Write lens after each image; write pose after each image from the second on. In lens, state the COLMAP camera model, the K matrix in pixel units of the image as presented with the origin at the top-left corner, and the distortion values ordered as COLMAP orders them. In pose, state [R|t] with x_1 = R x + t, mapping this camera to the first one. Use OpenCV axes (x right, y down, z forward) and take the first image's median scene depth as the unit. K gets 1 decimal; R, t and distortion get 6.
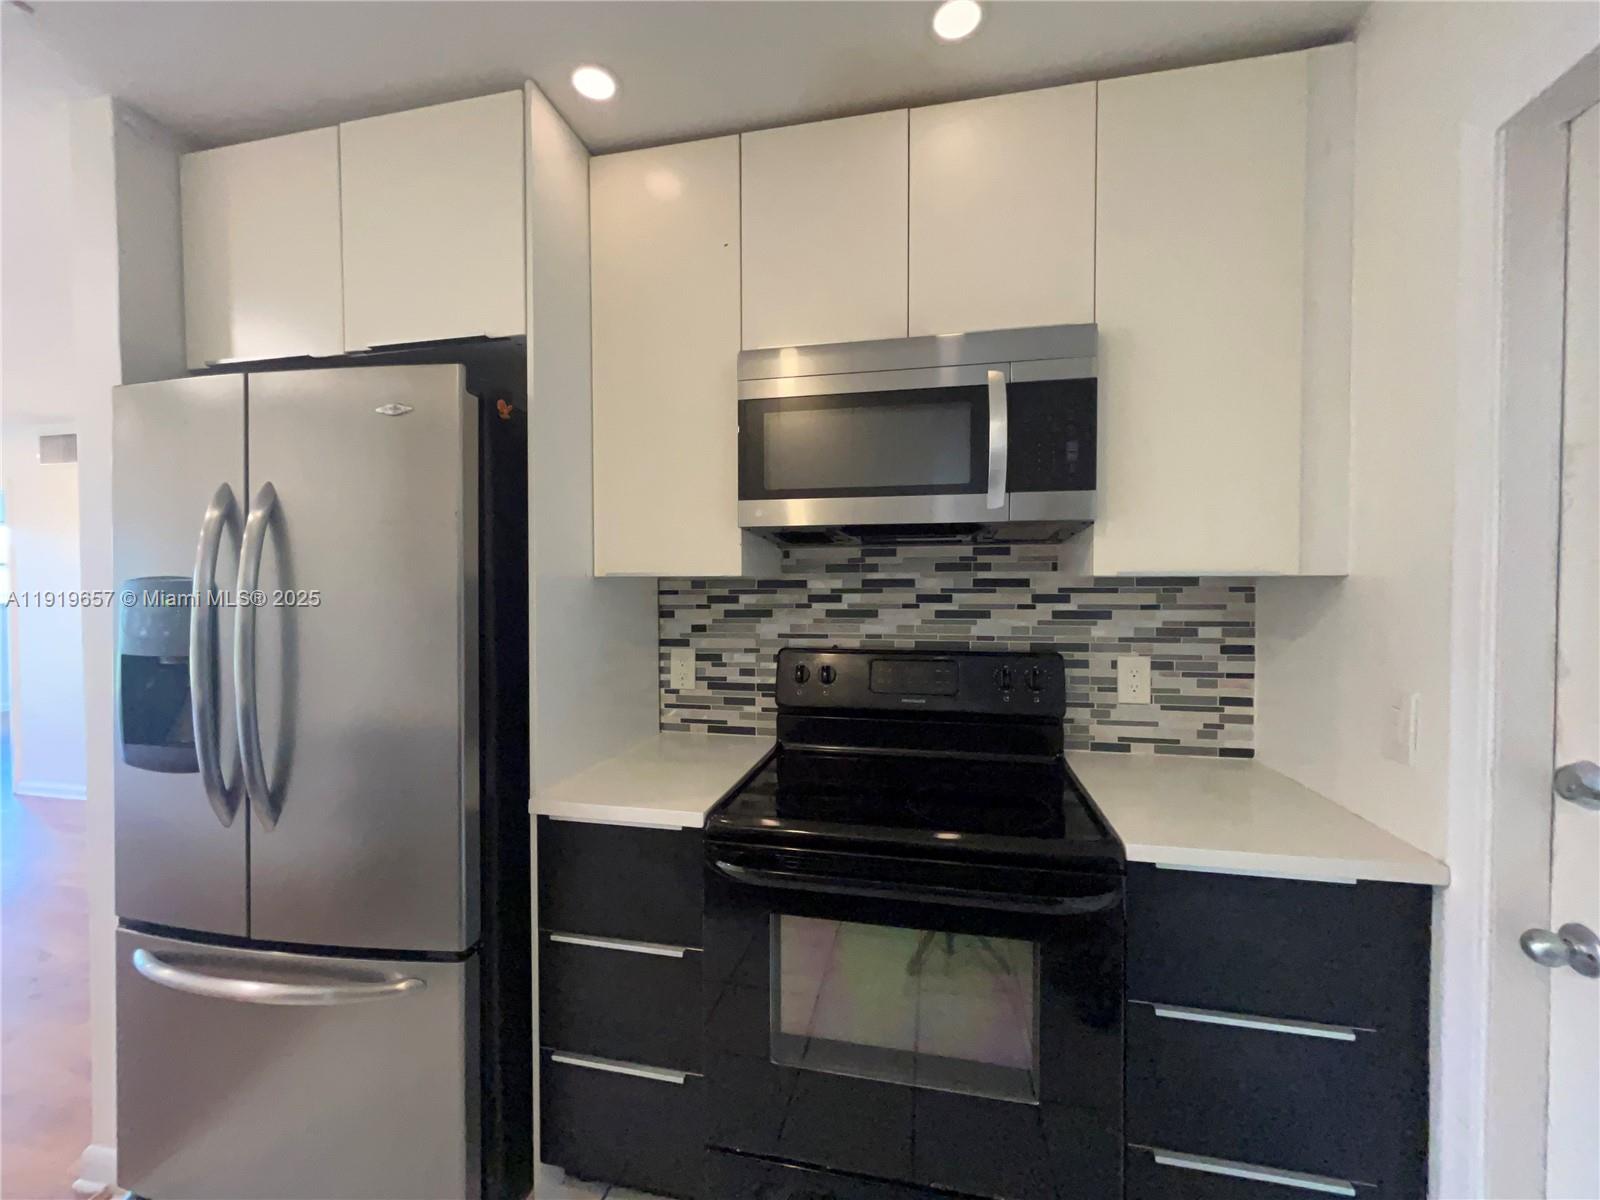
lens RADIAL K [[648.2, 0, 798.4], [0, 648.2, 598.2], [0, 0, 1]] dist [-0.001446, -0.000027]
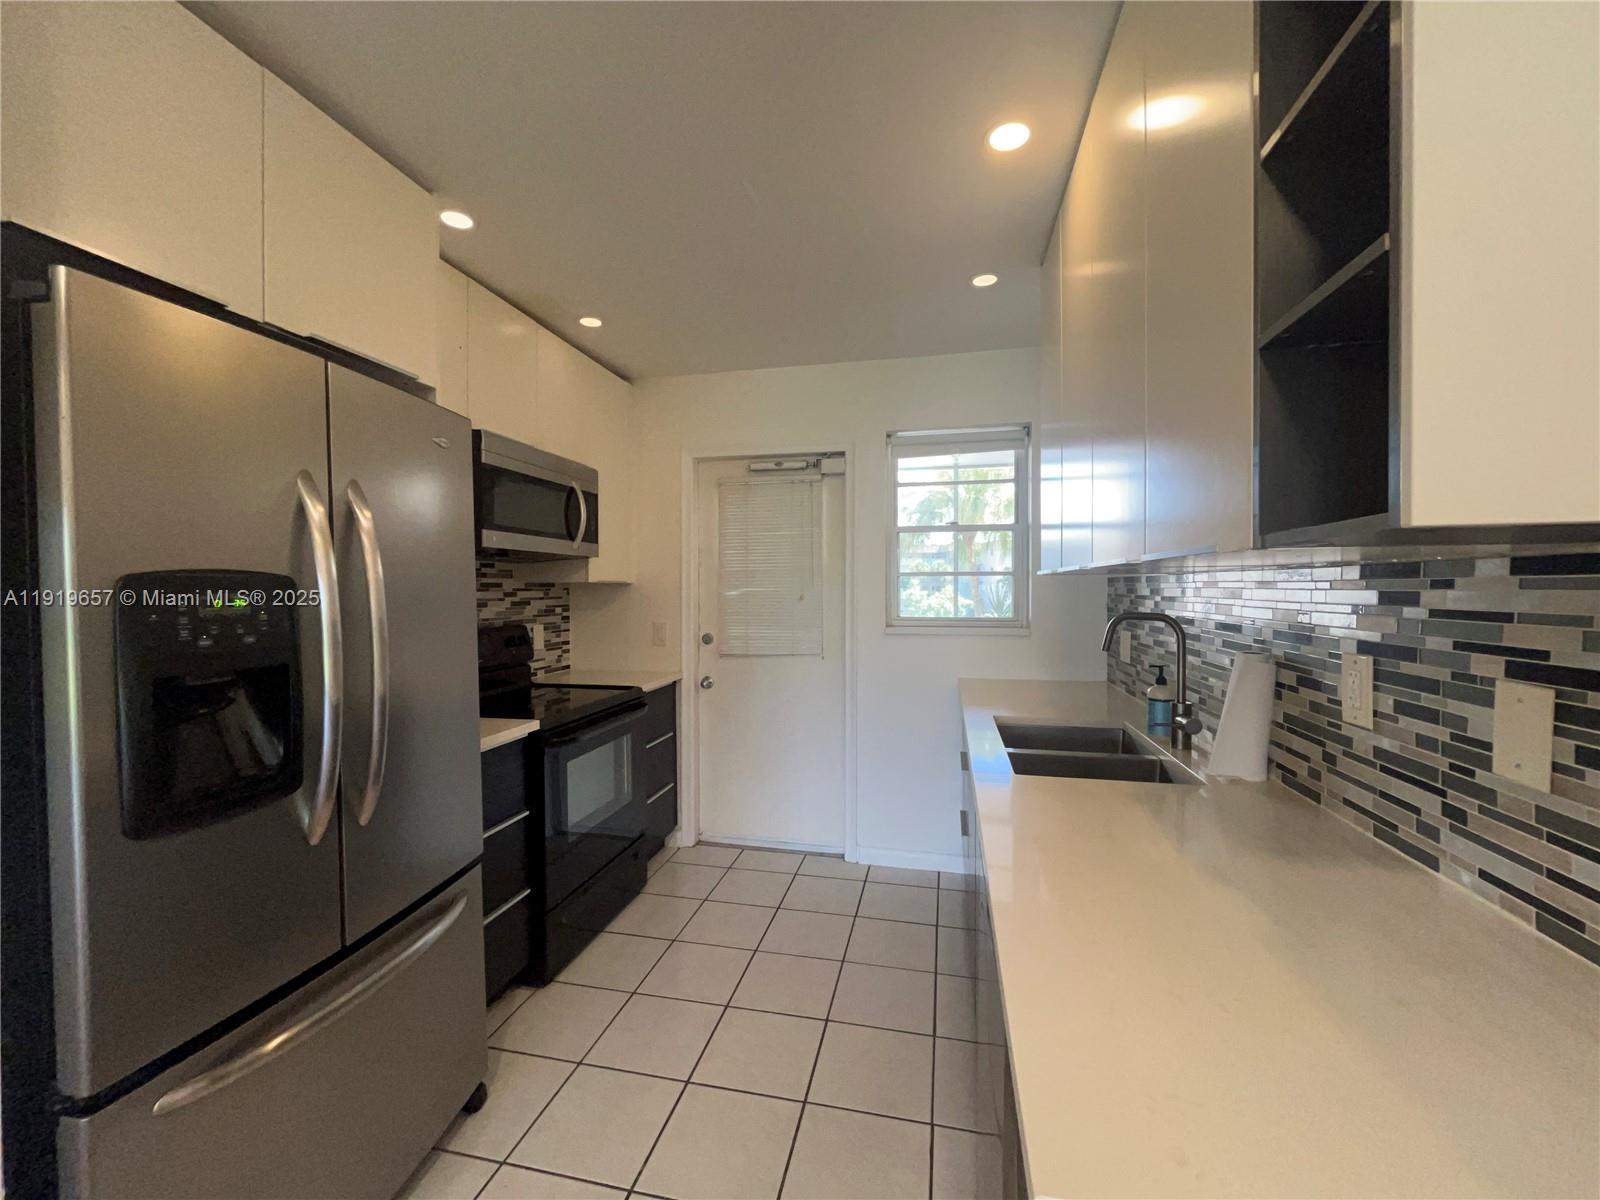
lens RADIAL K [[648.2, 0, 798.4], [0, 648.2, 598.2], [0, 0, 1]] dist [-0.001446, -0.000027]
pose [[0.004250, -0.013776, 0.999896, -1.402197], [0.018510, 0.999735, 0.013695, 0.000950], [-0.999820, 0.018450, 0.004503, 0.238157]]
